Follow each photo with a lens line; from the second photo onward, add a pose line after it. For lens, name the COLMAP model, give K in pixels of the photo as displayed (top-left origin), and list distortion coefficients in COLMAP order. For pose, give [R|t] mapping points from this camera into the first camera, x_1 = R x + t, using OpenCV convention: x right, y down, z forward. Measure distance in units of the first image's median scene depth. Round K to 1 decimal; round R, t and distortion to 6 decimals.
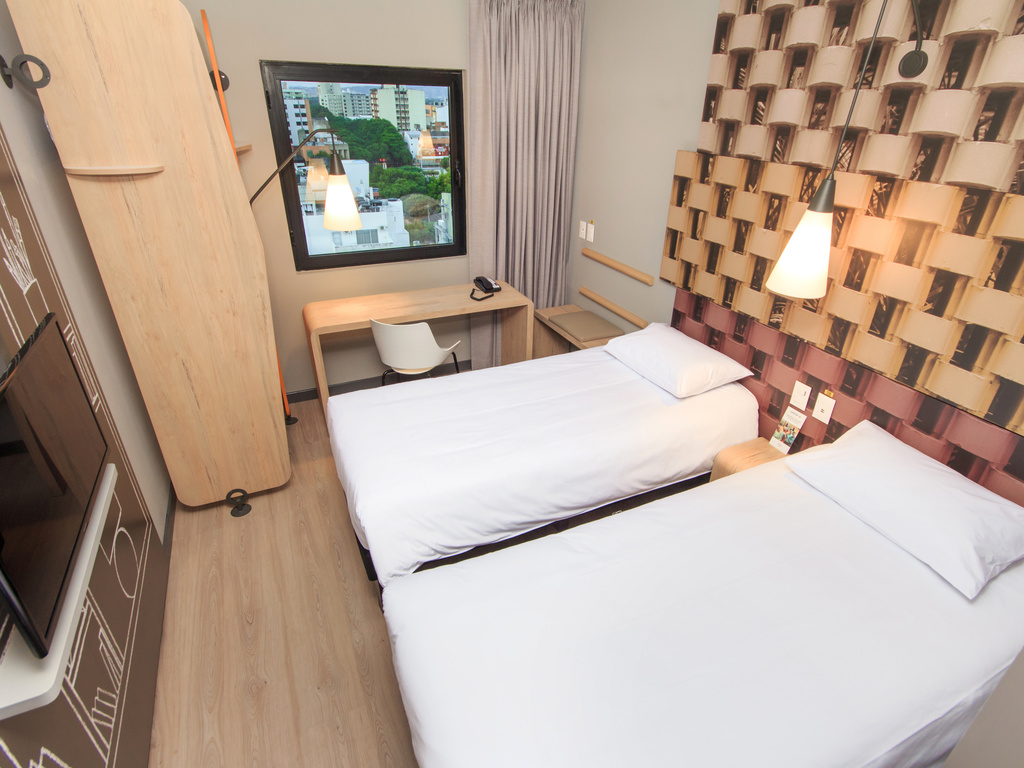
lens RADIAL K [[526.2, 0, 512.0], [0, 526.2, 384.0], [0, 0, 1]] dist [0.000044, -0.001556]
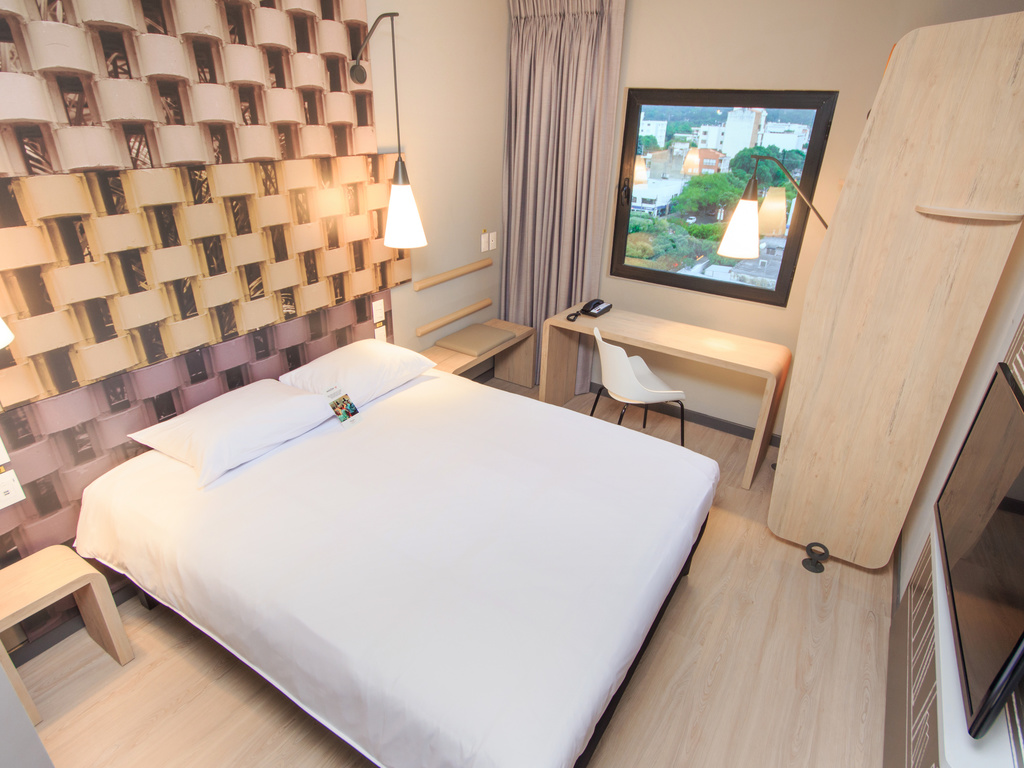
lens RADIAL K [[564.6, 0, 512.0], [0, 564.6, 384.0], [0, 0, 1]] dist [-0.045225, 0.003046]
pose [[-0.542147, -0.413520, 0.731490, -0.591029], [0.340306, 0.687890, 0.641092, -0.591093], [-0.768289, 0.596497, -0.232215, 1.050288]]
